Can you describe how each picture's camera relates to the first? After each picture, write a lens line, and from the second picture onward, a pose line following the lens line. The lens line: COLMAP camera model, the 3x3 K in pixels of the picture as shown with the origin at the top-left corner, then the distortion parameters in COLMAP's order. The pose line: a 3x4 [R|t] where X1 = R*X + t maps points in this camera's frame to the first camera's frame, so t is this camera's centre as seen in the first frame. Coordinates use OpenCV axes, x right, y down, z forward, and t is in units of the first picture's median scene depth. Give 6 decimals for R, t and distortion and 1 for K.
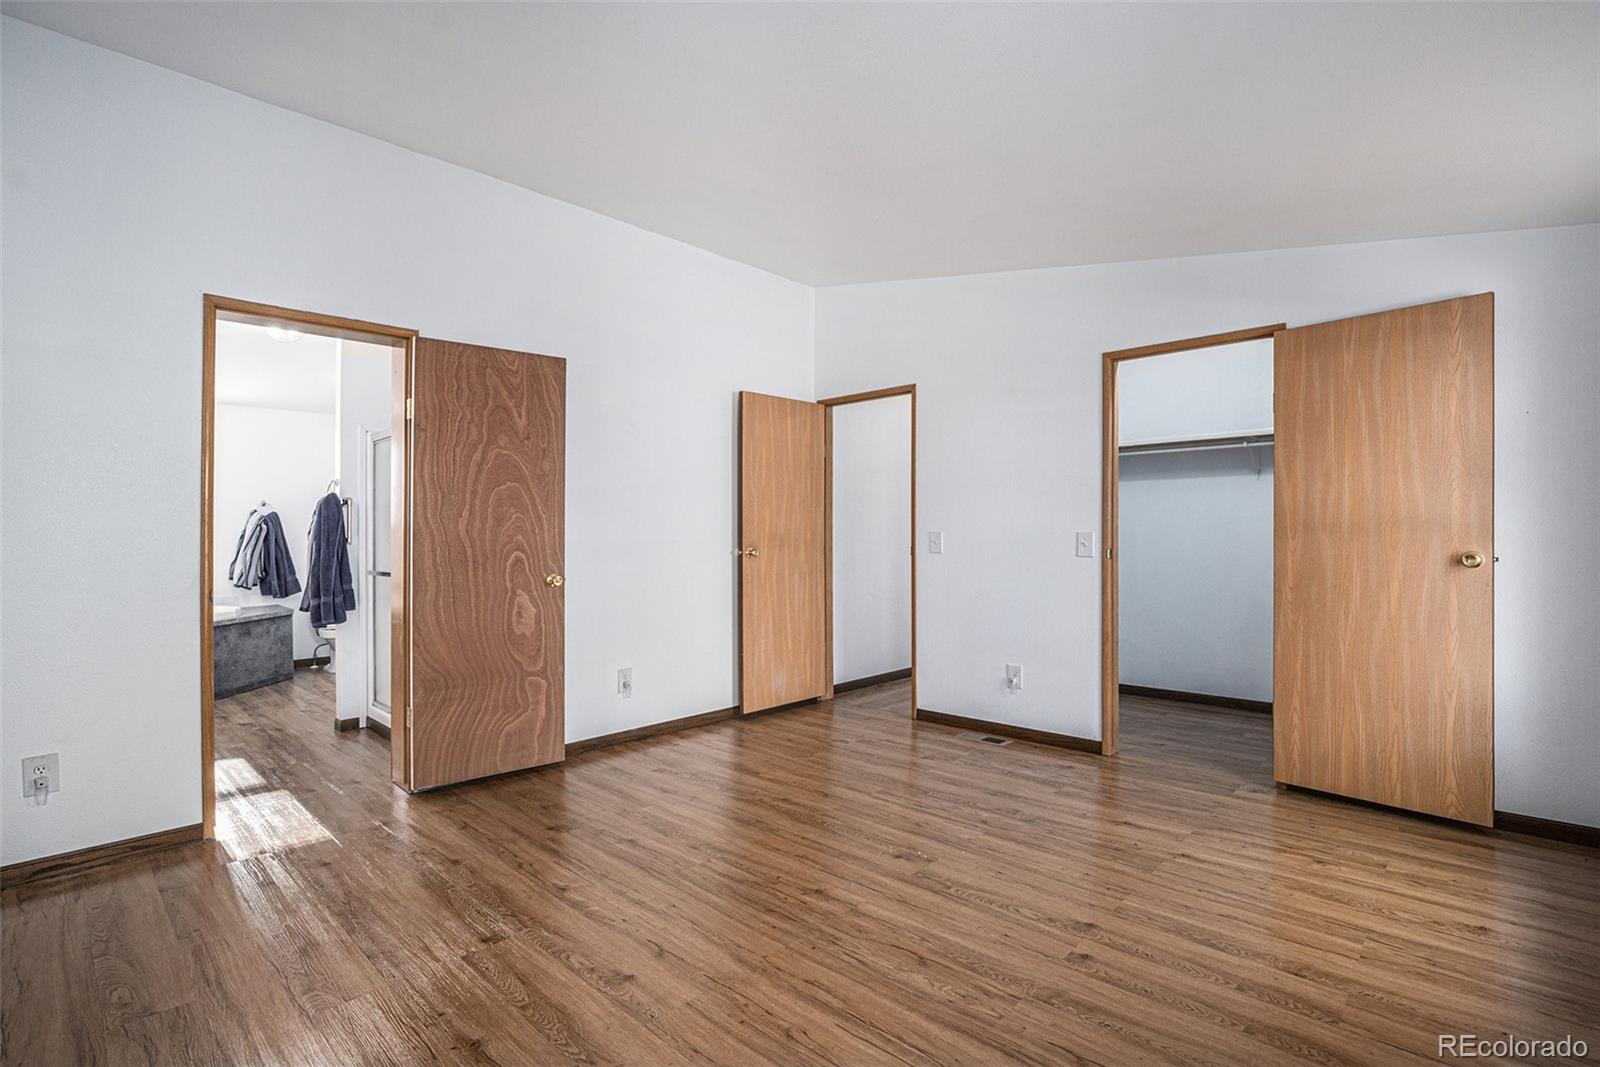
lens RADIAL K [[748.5, 0, 808.0], [0, 748.5, 544.0], [0, 0, 1]] dist [-0.029665, 0.007881]
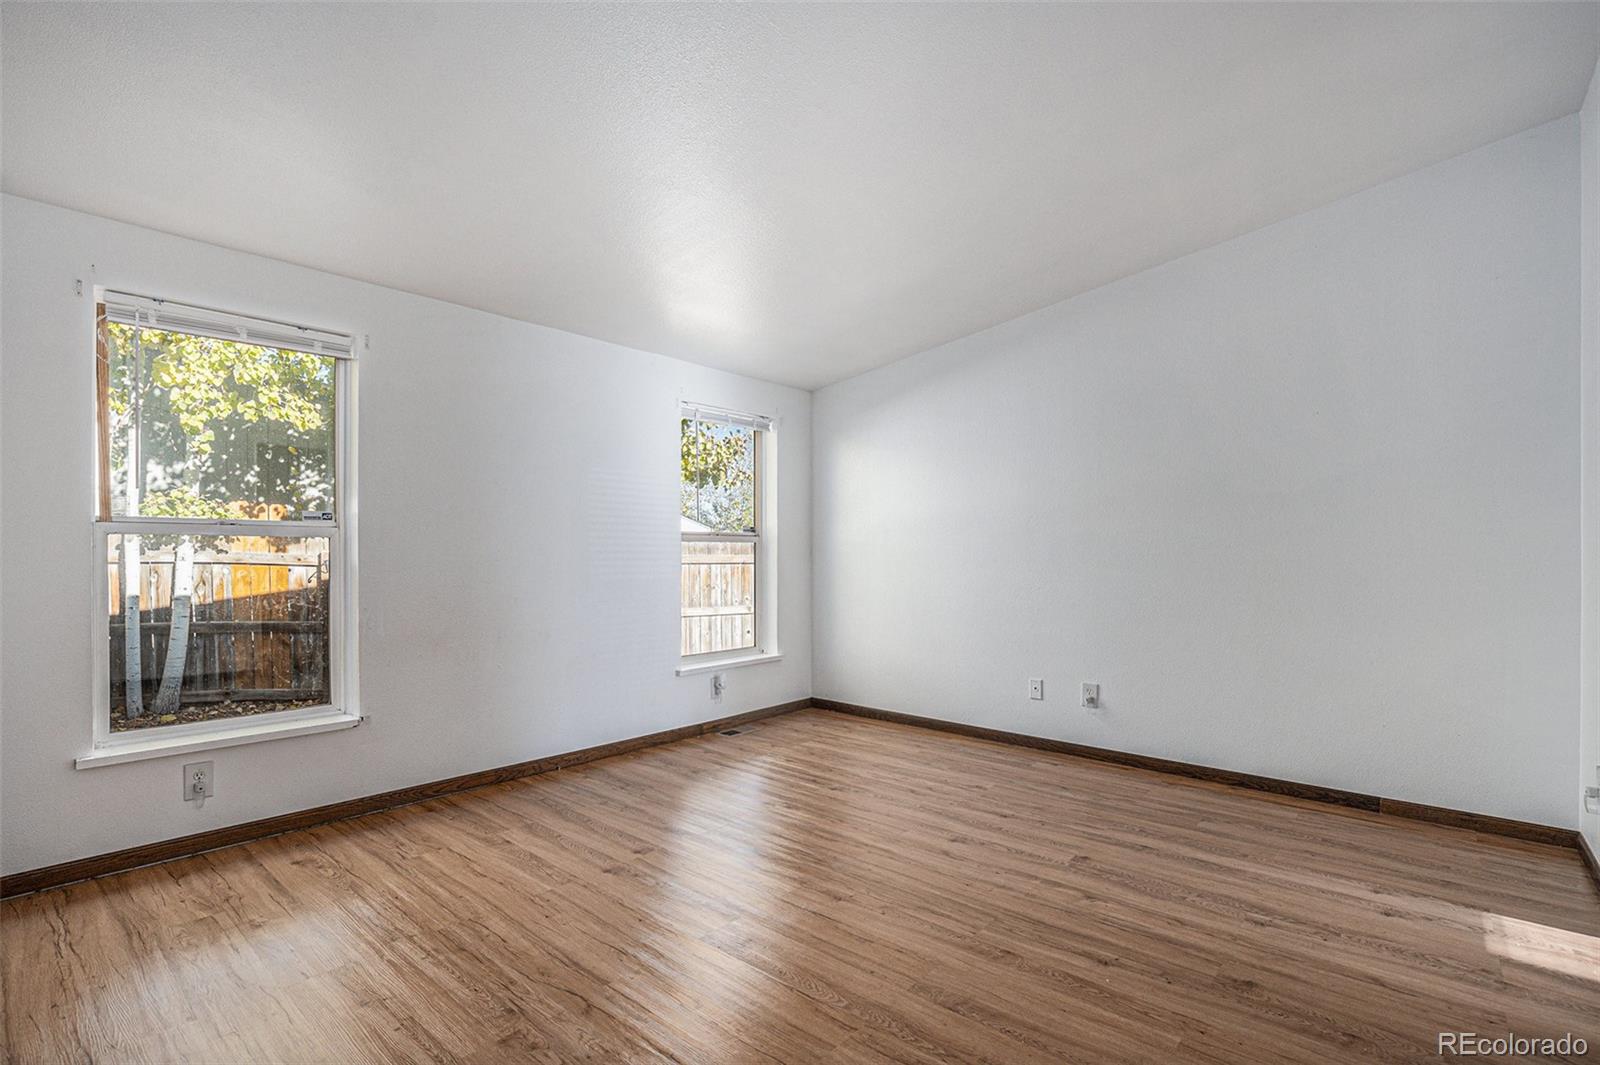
lens RADIAL K [[748.5, 0, 808.0], [0, 748.5, 543.0], [0, 0, 1]] dist [-0.029665, 0.007881]
pose [[-0.998716, -0.004181, -0.050483, 0.115099], [-0.004278, 0.999989, 0.001812, -0.020085], [0.050475, 0.002026, -0.998723, 2.133753]]
